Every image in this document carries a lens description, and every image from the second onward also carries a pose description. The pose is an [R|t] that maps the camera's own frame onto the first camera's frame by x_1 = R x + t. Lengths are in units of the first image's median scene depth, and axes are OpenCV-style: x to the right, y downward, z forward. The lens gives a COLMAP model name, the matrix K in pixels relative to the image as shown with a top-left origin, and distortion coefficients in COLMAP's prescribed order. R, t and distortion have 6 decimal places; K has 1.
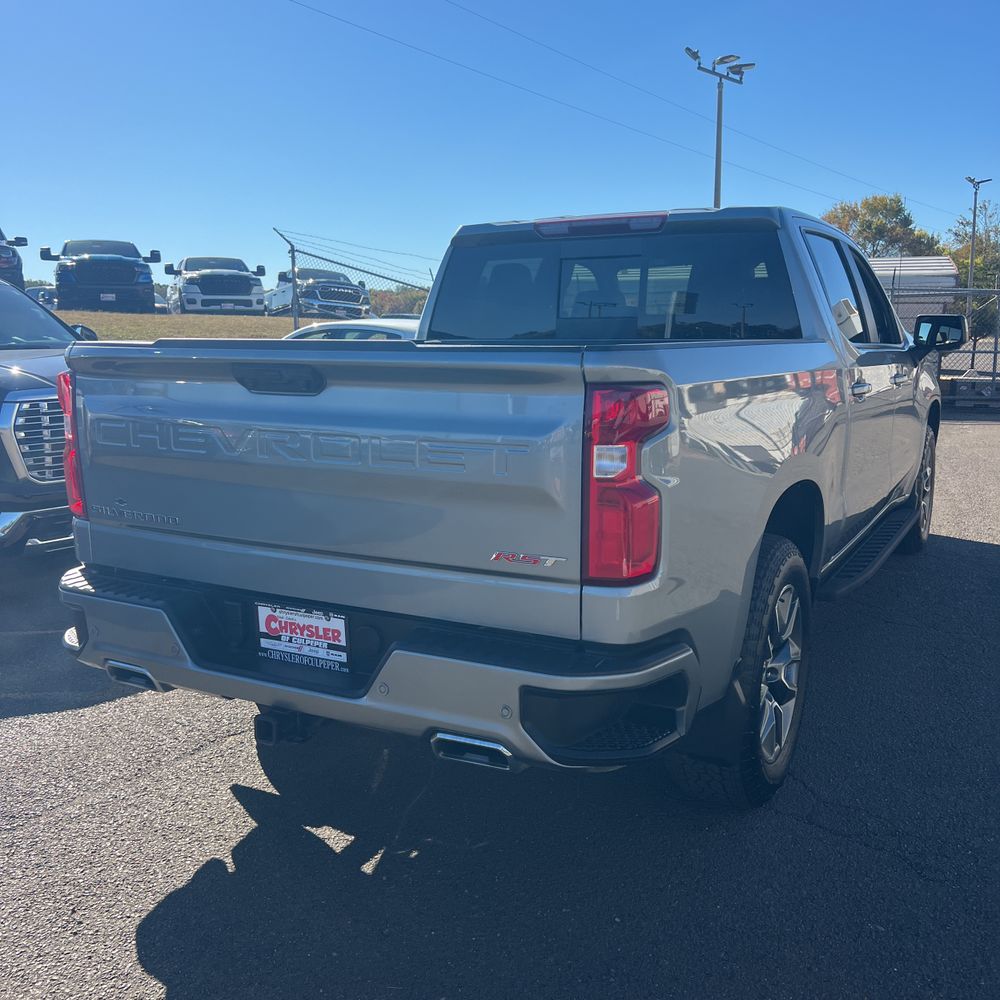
lens RADIAL K [[989.9, 0, 466.4], [0, 989.9, 519.4], [0, 0, 1]] dist [0.117480, -0.216461]
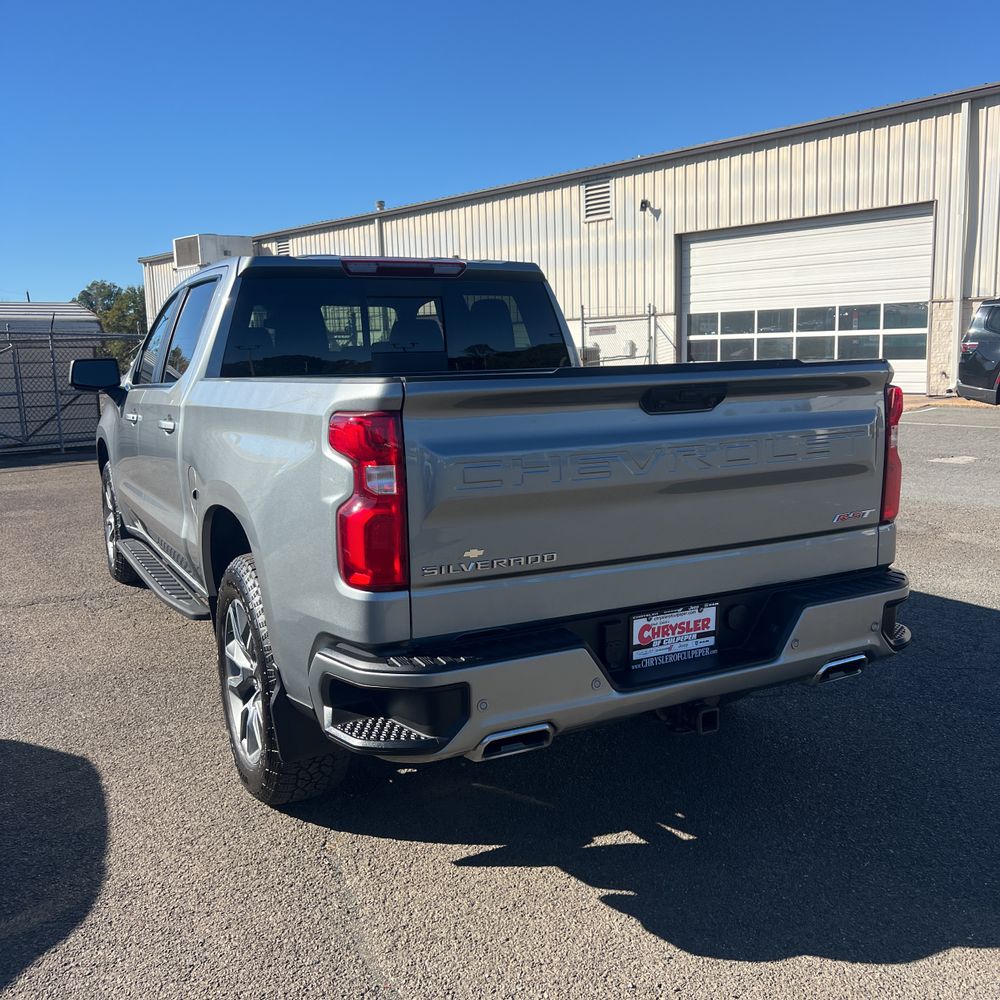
lens RADIAL K [[1012.8, 0, 501.8], [0, 1012.8, 492.9], [0, 0, 1]] dist [0.012073, -0.009586]
pose [[0.545199, -0.117379, 0.830048, -1.143037], [0.177075, 0.983932, 0.022832, -0.091284], [-0.819391, 0.134533, 0.557224, 0.510891]]
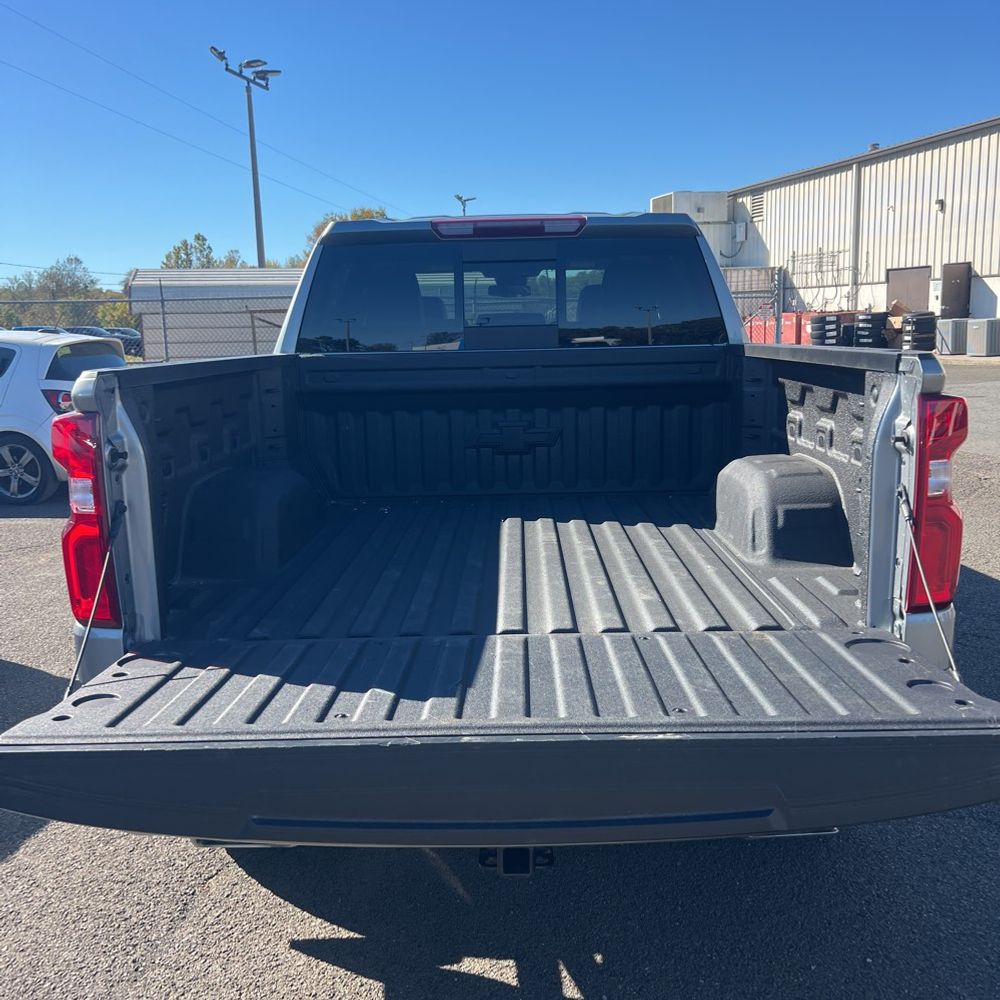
lens RADIAL K [[1011.4, 0, 500.0], [0, 1011.4, 505.6], [0, 0, 1]] dist [0.019274, -0.002680]
pose [[0.873105, -0.095707, 0.478045, -0.533292], [0.105447, 0.994404, 0.006494, -0.065288], [-0.475991, 0.044738, 0.878311, 0.285885]]
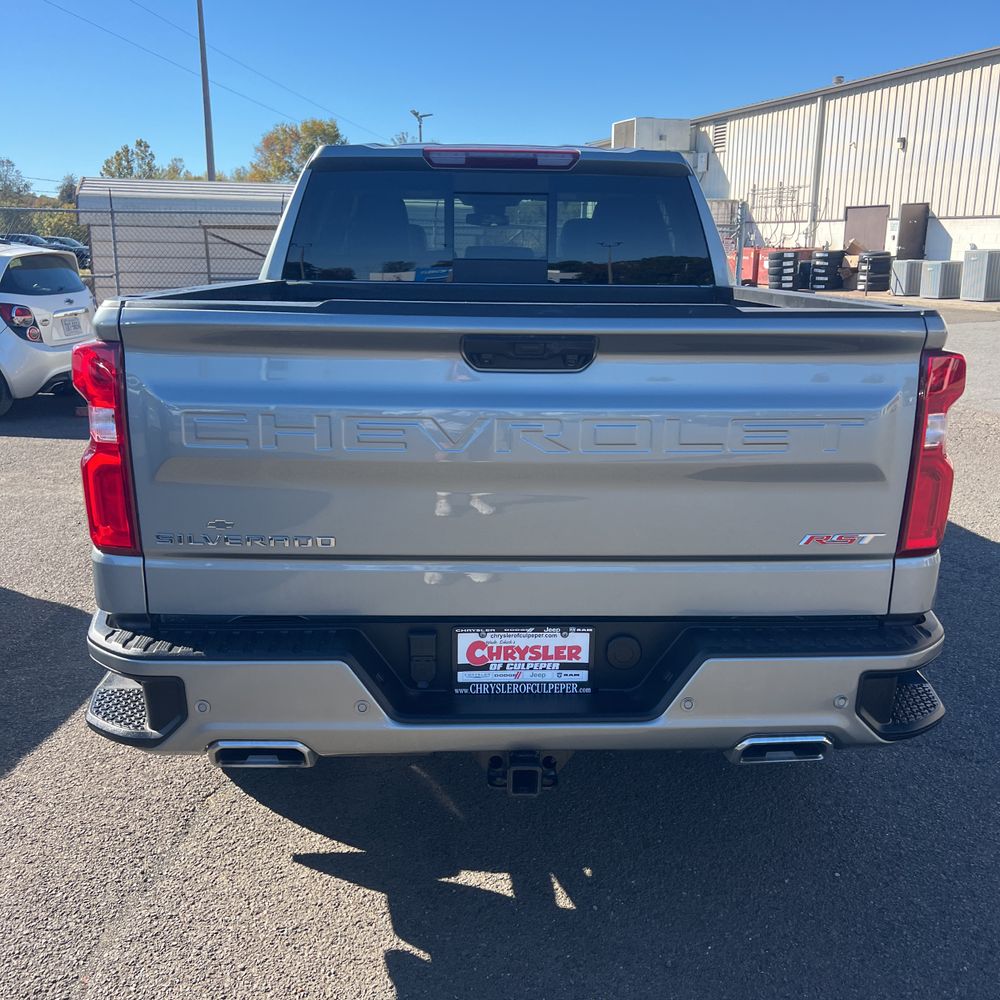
lens RADIAL K [[1014.0, 0, 500.0], [0, 1014.0, 508.3], [0, 0, 1]] dist [0.023360, -0.009359]
pose [[0.849848, -0.110533, 0.515306, -0.593038], [0.078114, 0.993378, 0.084253, -0.079745], [-0.521206, -0.031350, 0.852855, 0.287997]]
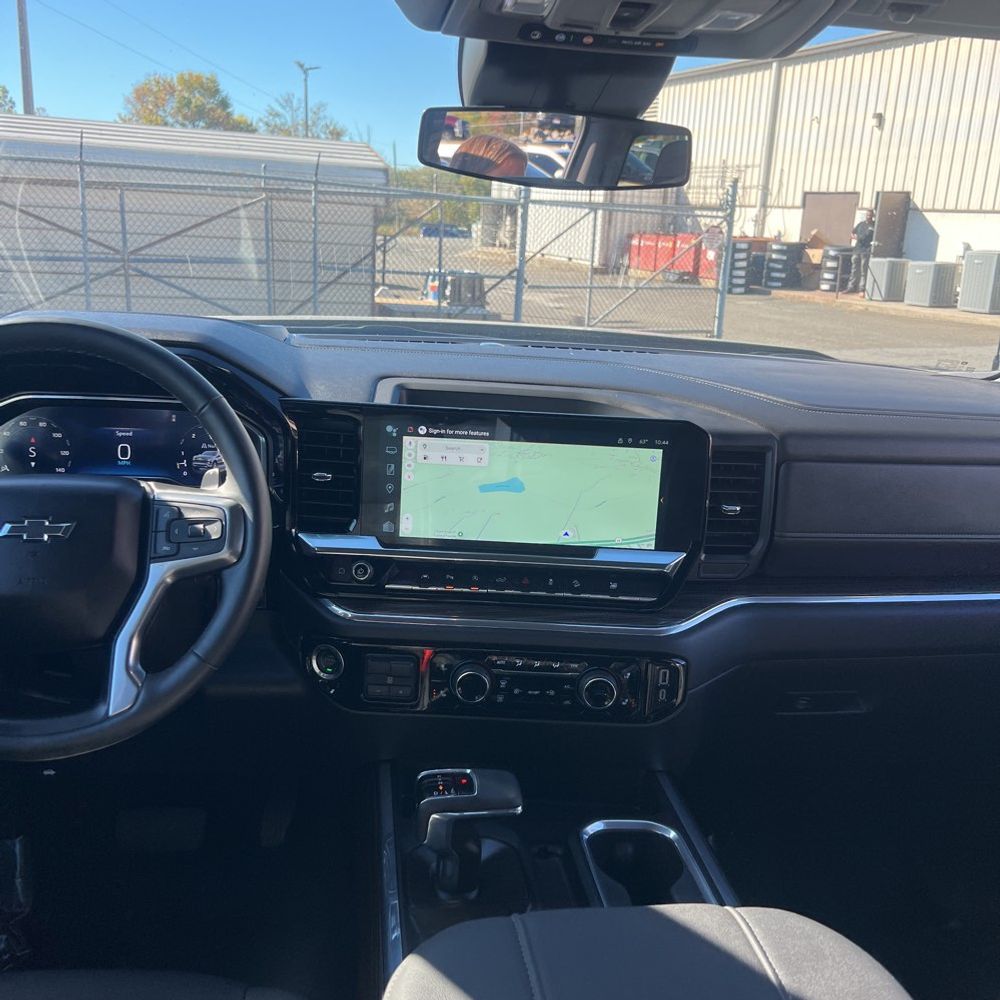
lens RADIAL K [[1034.0, 0, 481.6], [0, 1034.0, 498.0], [0, 0, 1]] dist [0.024760, -0.027942]
pose [[0.799489, -0.101459, 0.592050, 0.275953], [0.051237, 0.993558, 0.101076, -0.416952], [-0.598491, -0.050474, 0.799538, 1.853814]]
